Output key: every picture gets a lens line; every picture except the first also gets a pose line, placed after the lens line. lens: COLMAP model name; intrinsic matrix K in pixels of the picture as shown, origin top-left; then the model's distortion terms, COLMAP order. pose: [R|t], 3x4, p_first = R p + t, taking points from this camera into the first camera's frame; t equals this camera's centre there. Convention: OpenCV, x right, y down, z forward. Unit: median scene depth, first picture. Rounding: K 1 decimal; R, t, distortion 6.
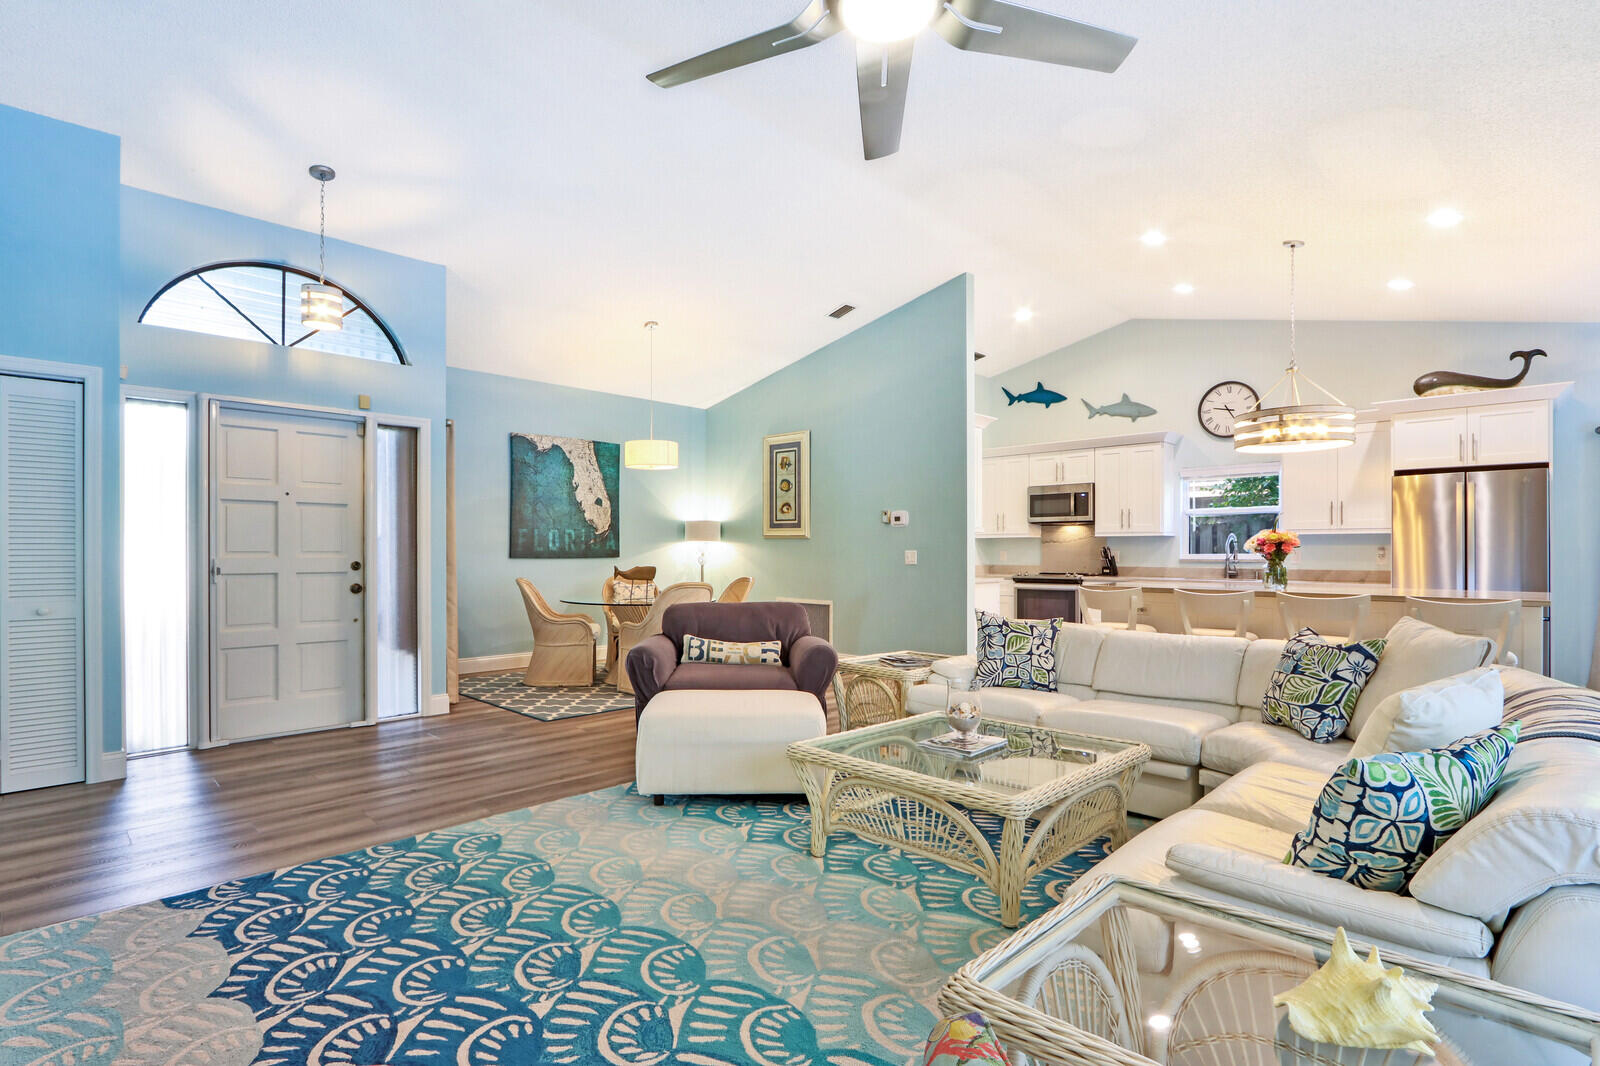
lens RADIAL K [[773.0, 0, 791.7], [0, 773.0, 540.2], [0, 0, 1]] dist [-0.013513, 0.002060]
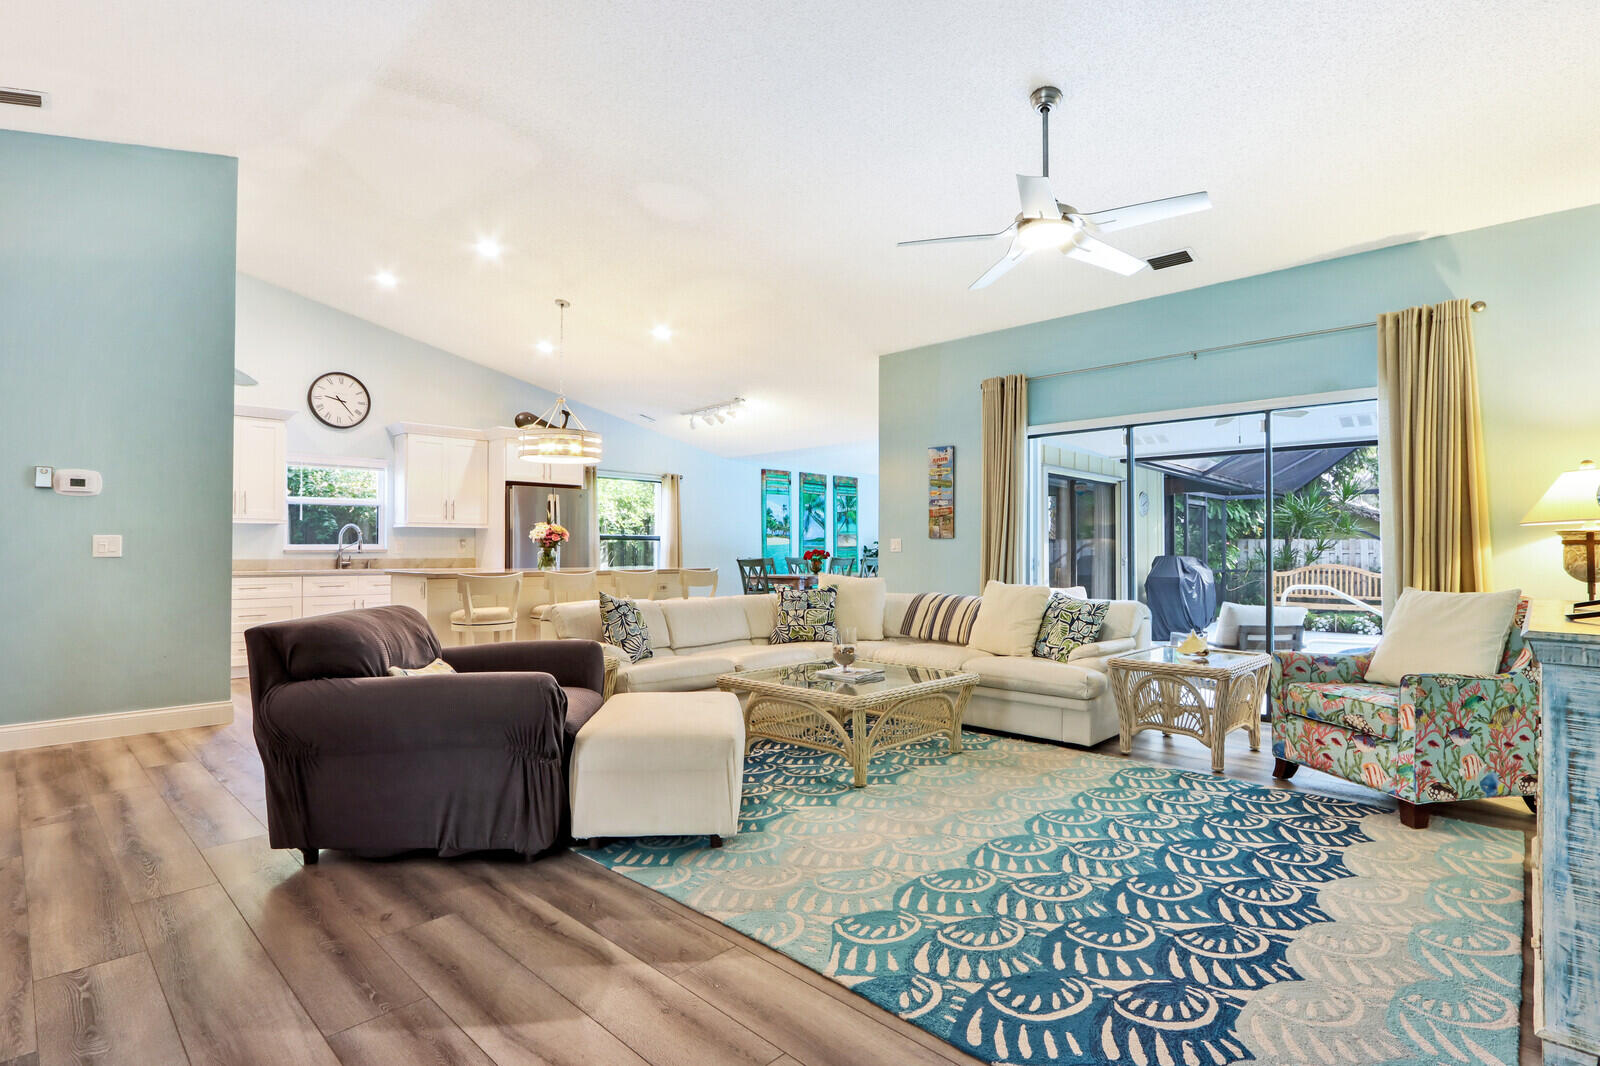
lens RADIAL K [[773.0, 0, 793.2], [0, 773.0, 545.3], [0, 0, 1]] dist [-0.013513, 0.002060]
pose [[-0.006537, 0.005334, 0.999964, -1.440373], [-0.013620, 0.999893, -0.005423, 0.053047], [-0.999886, -0.013655, -0.006463, 1.382455]]
